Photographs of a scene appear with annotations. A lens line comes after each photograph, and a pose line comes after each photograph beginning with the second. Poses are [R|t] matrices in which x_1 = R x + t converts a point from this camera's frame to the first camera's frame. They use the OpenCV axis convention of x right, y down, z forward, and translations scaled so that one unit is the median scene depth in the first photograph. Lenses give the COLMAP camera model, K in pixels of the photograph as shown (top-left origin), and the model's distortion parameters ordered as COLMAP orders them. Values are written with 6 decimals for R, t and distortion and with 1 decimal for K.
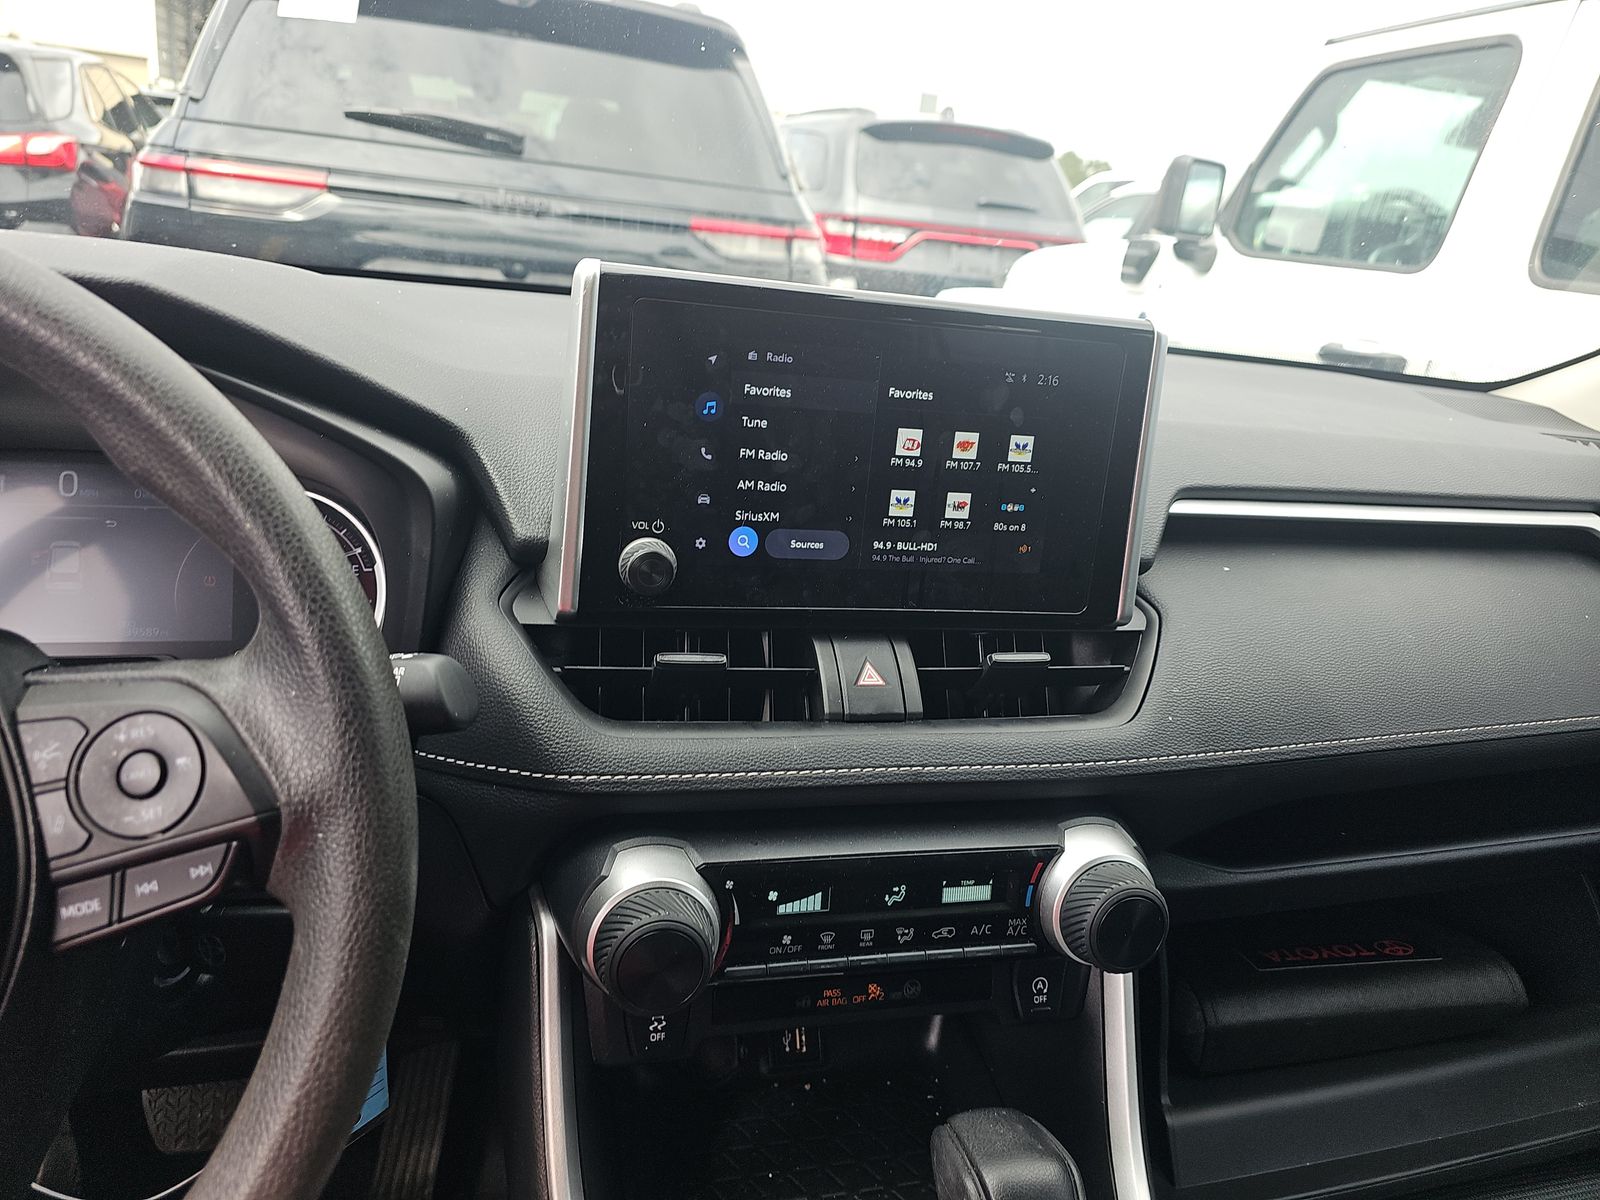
lens RADIAL K [[1058.8, 0, 800.0], [0, 1058.8, 600.0], [0, 0, 1]] dist [0.063908, -0.071300]
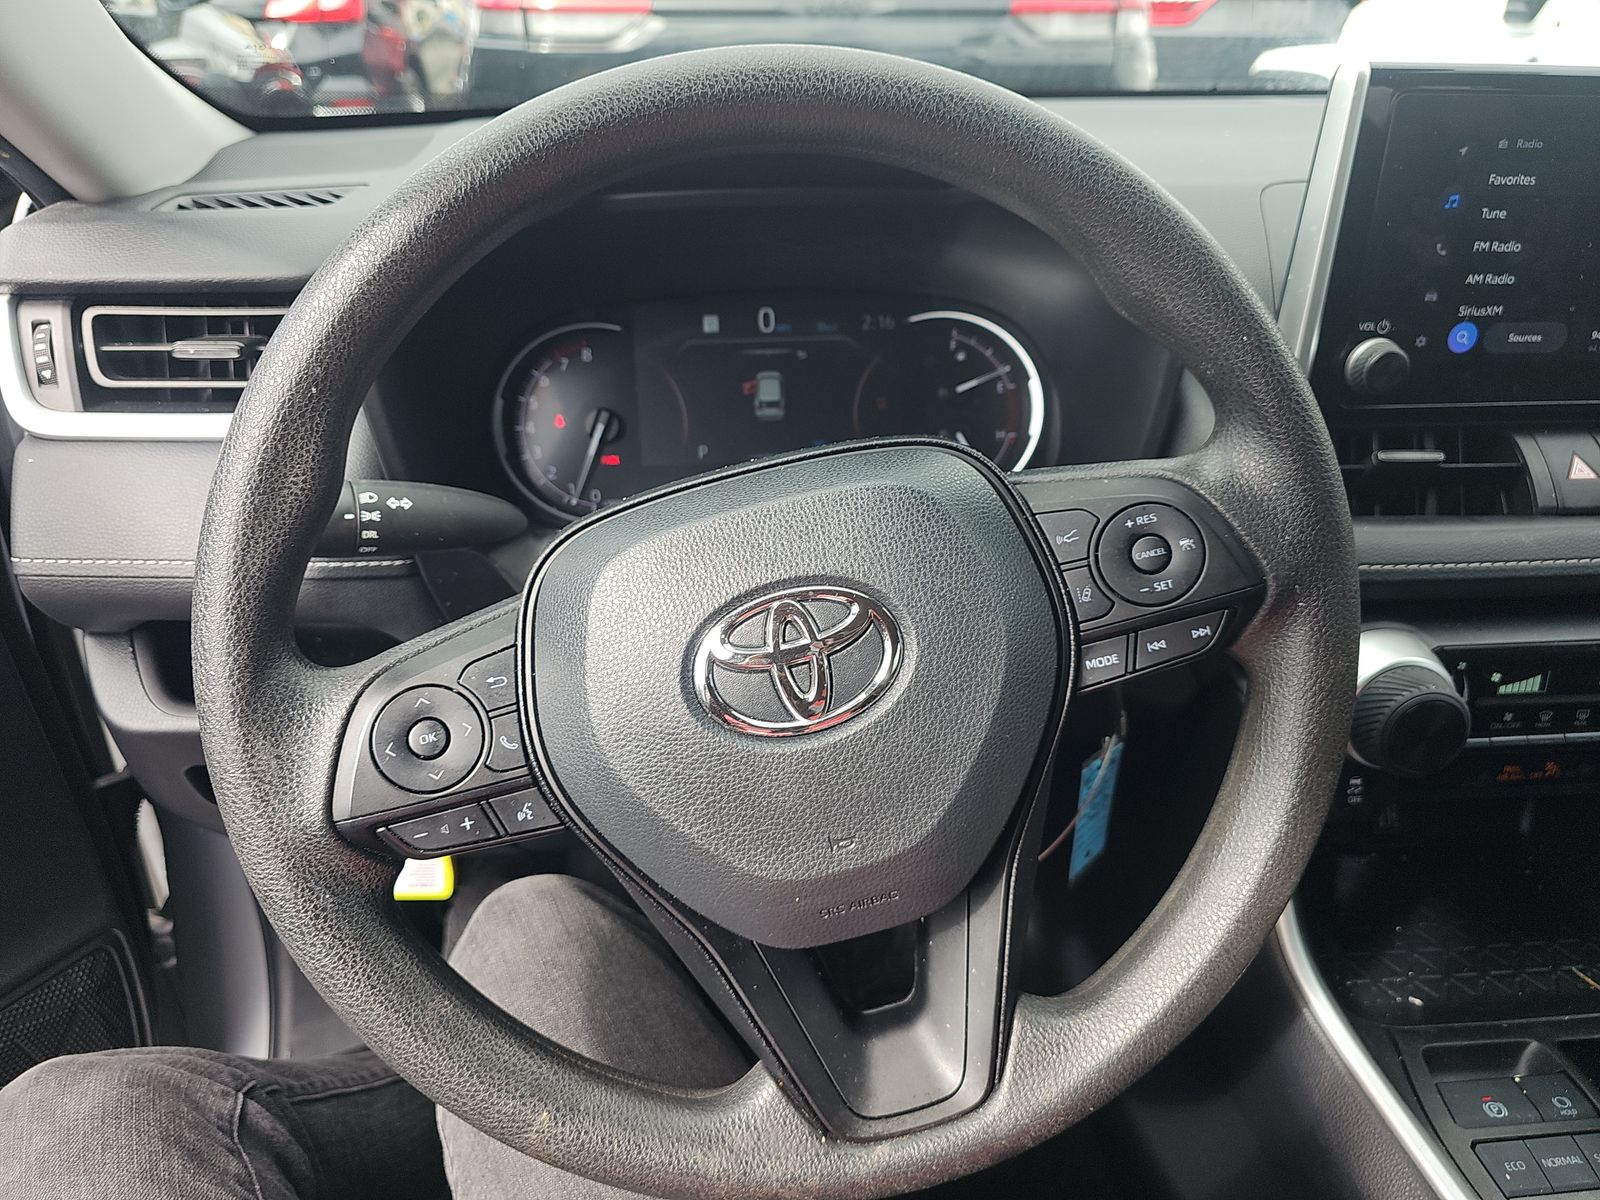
lens RADIAL K [[1058.8, 0, 800.0], [0, 1058.8, 600.0], [0, 0, 1]] dist [0.063908, -0.071300]
pose [[0.979953, -0.003646, -0.199195, -0.483197], [0.036542, 0.986160, 0.161720, 0.002872], [0.195849, -0.165757, 0.966524, -0.157767]]
